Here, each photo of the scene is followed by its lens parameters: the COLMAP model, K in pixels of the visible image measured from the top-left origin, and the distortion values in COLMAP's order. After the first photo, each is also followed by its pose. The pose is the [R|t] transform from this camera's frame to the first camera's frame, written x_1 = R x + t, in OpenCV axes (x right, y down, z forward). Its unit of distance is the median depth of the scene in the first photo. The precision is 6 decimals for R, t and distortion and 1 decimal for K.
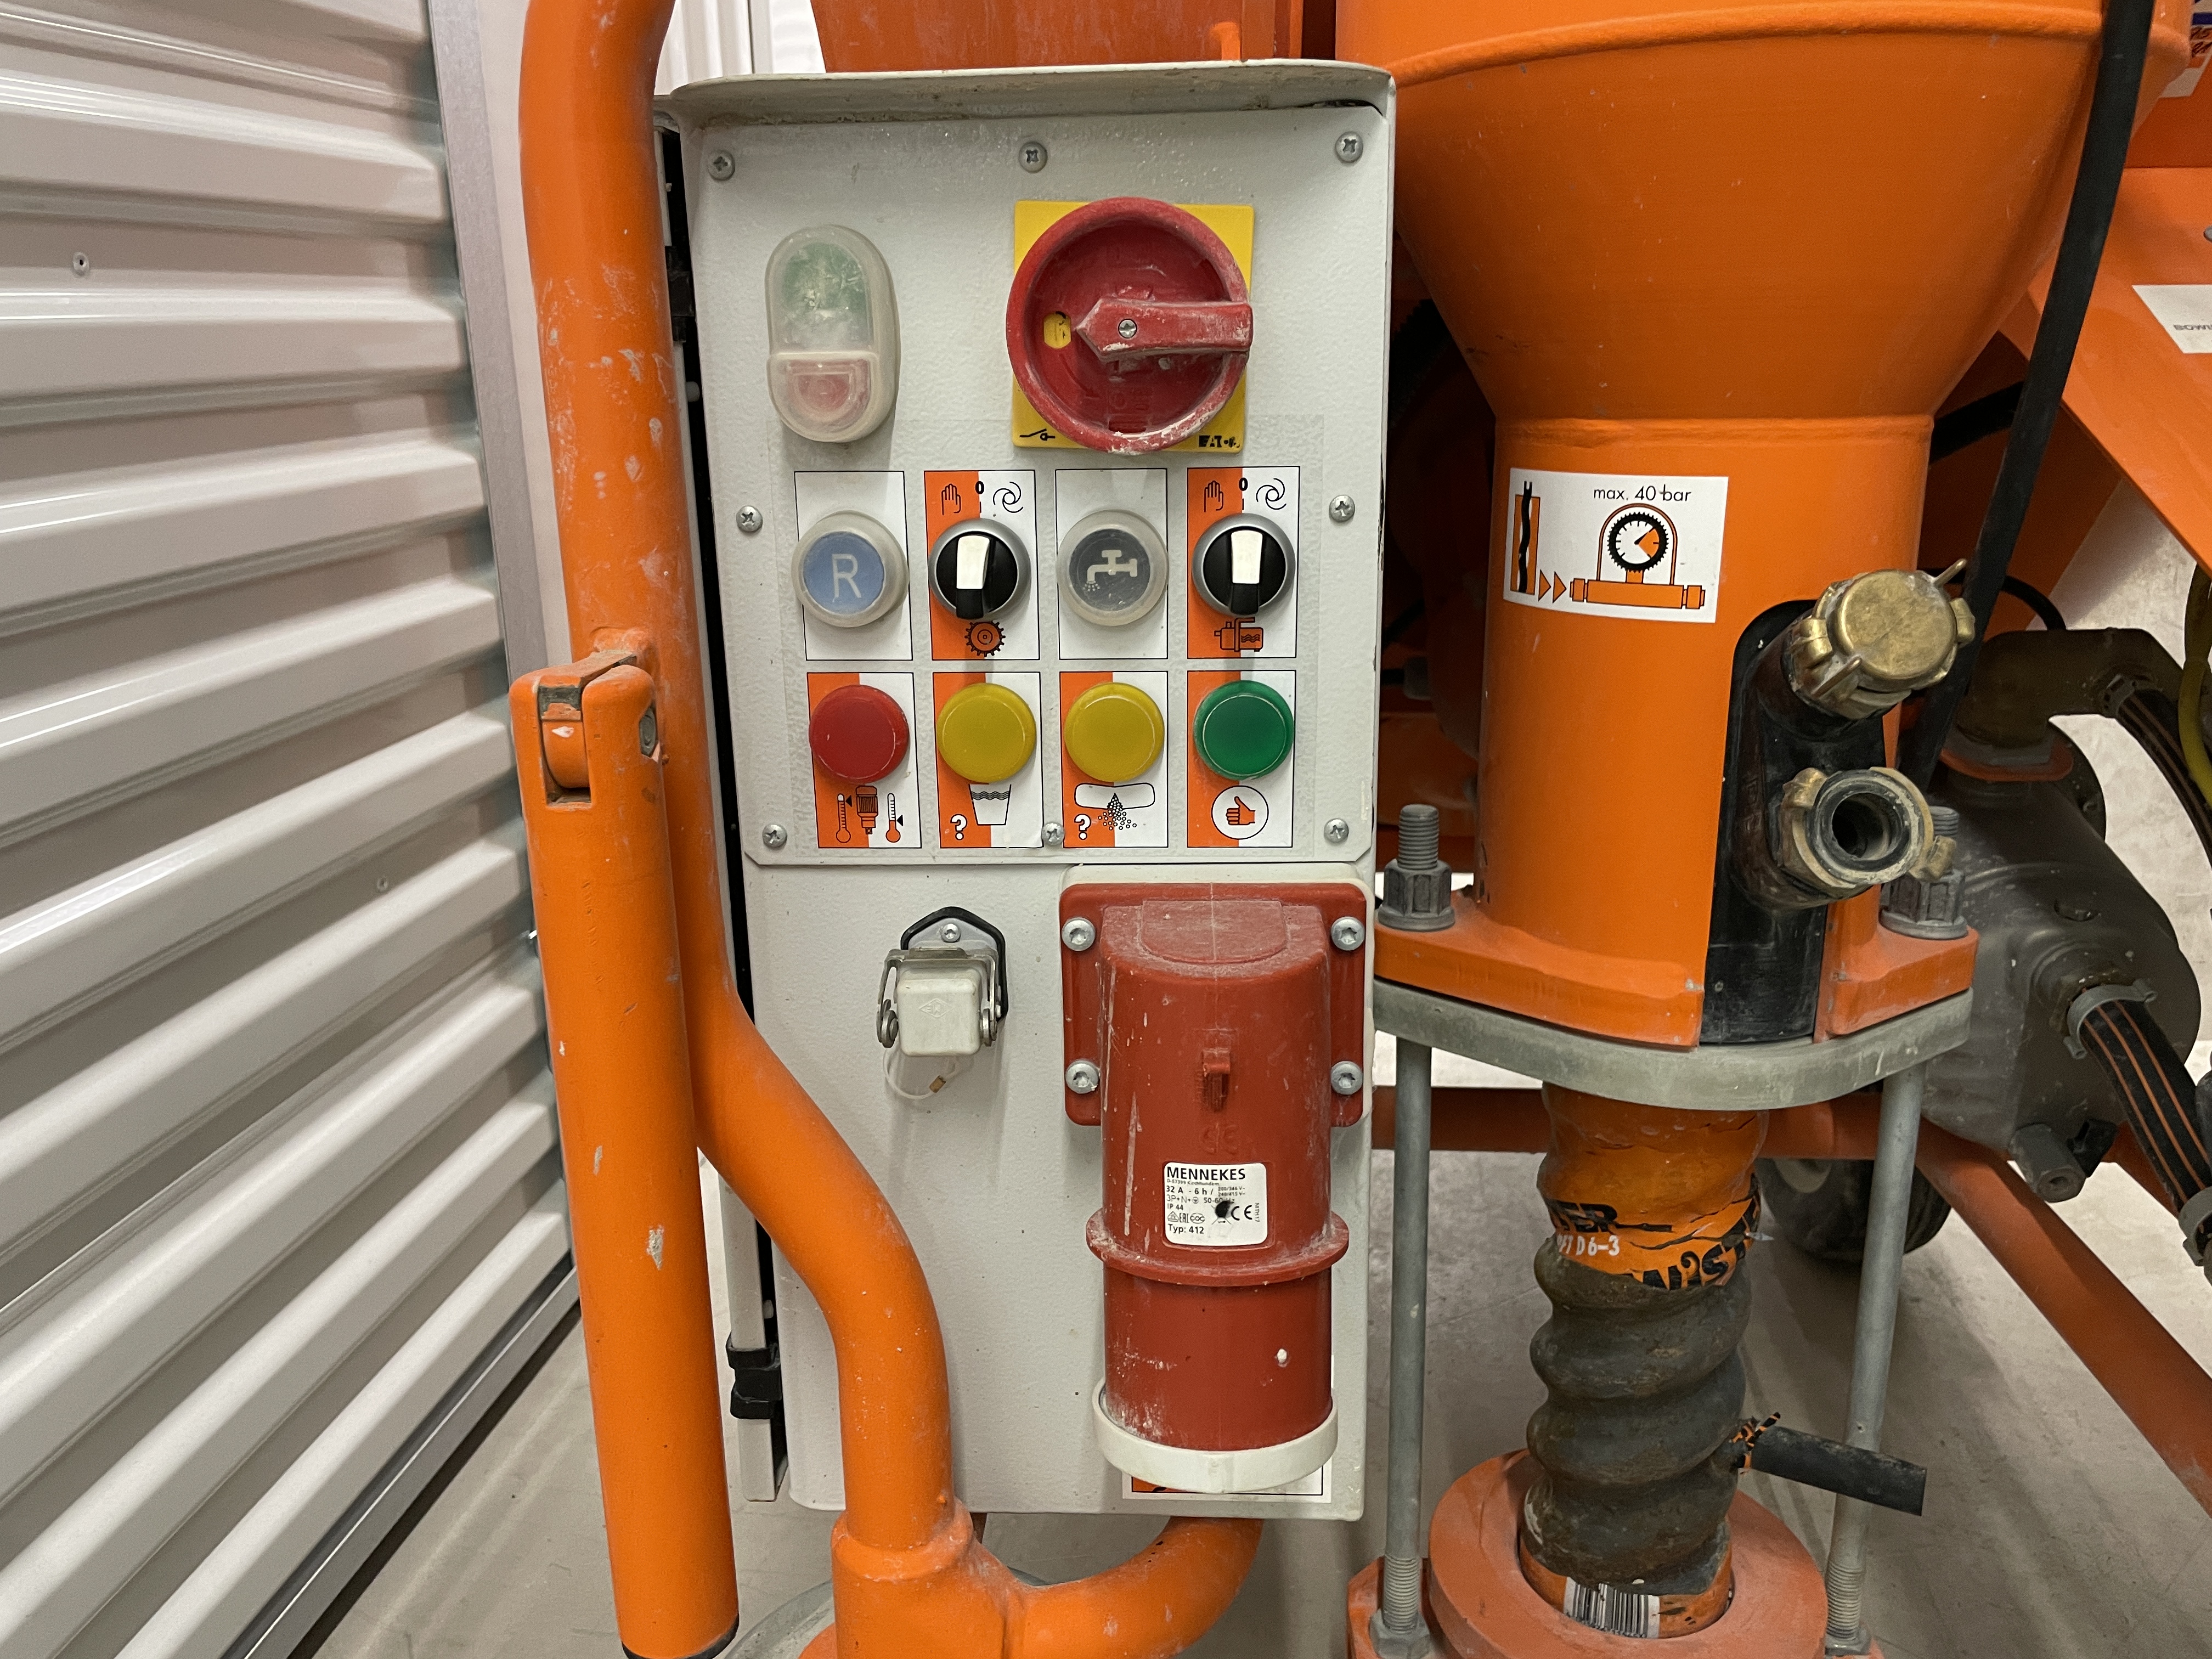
lens RADIAL K [[1672.6, 0, 1095.6], [0, 1672.6, 814.8], [0, 0, 1]] dist [0.081523, -0.115682]
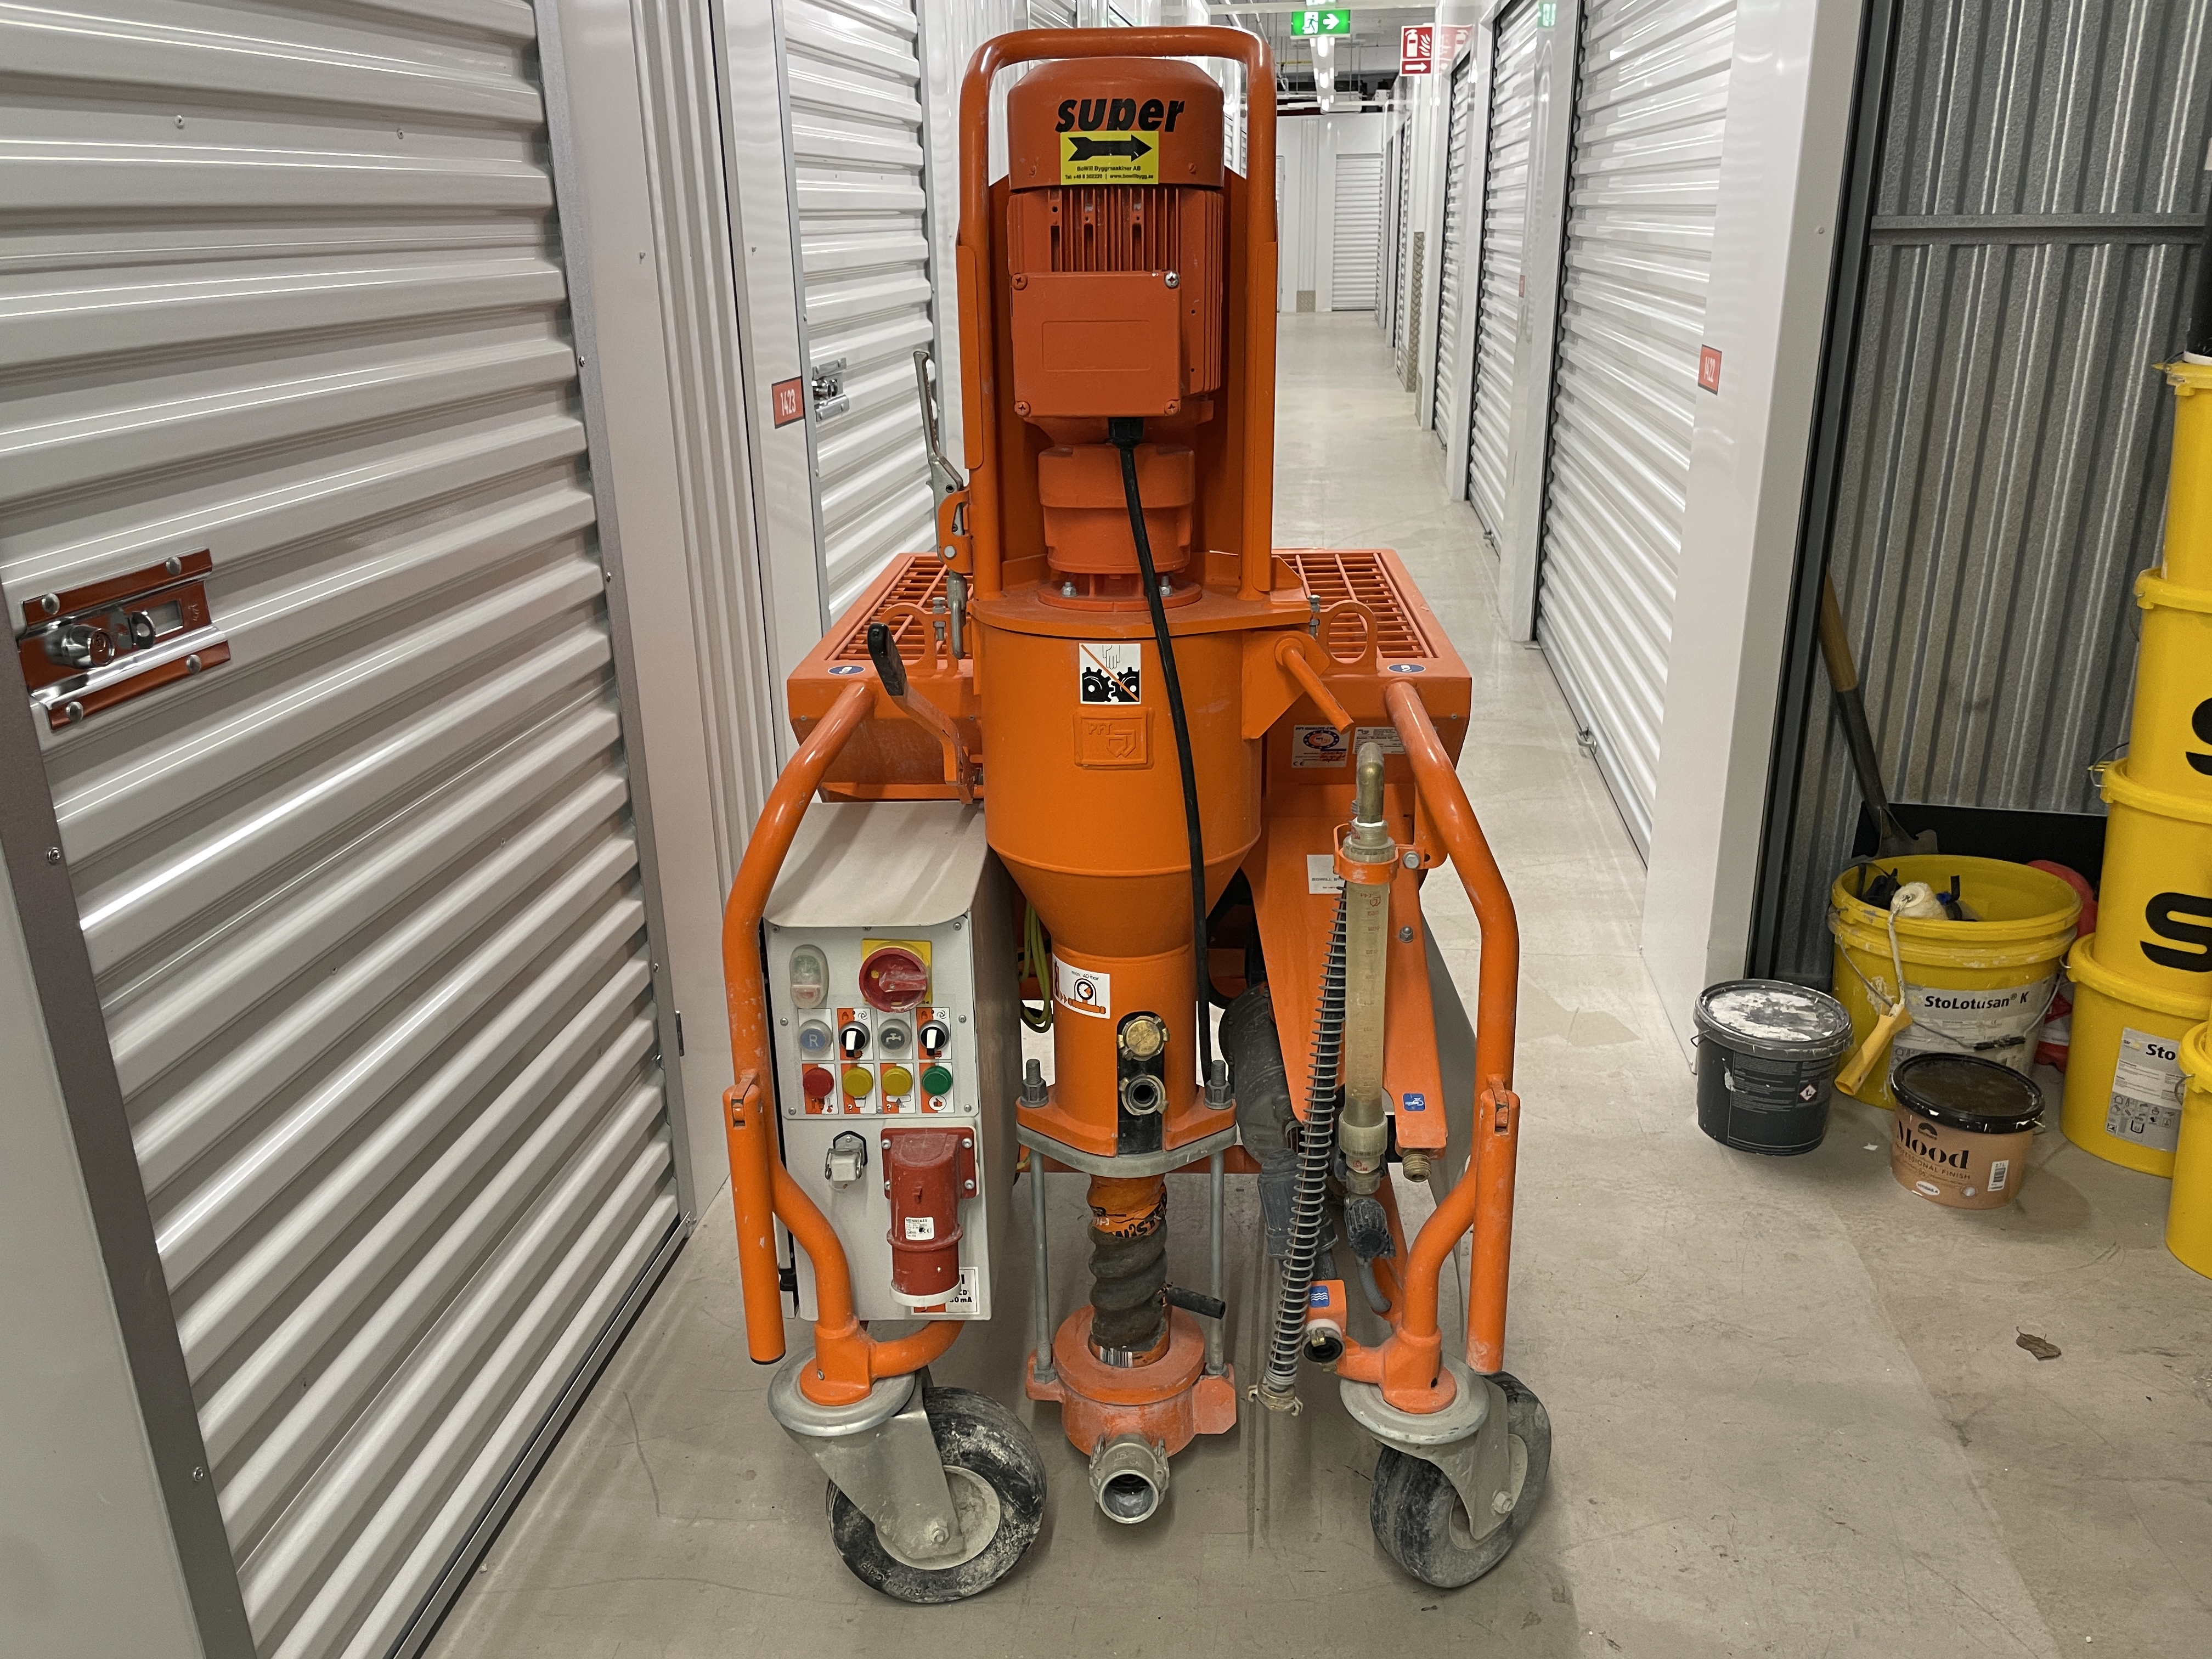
lens RADIAL K [[1672.6, 0, 1107.7], [0, 1672.6, 808.0], [0, 0, 1]] dist [0.081523, -0.115682]
pose [[0.999700, -0.010211, 0.022251, 0.350276], [0.008925, 0.998325, 0.057157, -0.755649], [-0.022798, -0.056941, 0.998117, -2.218899]]
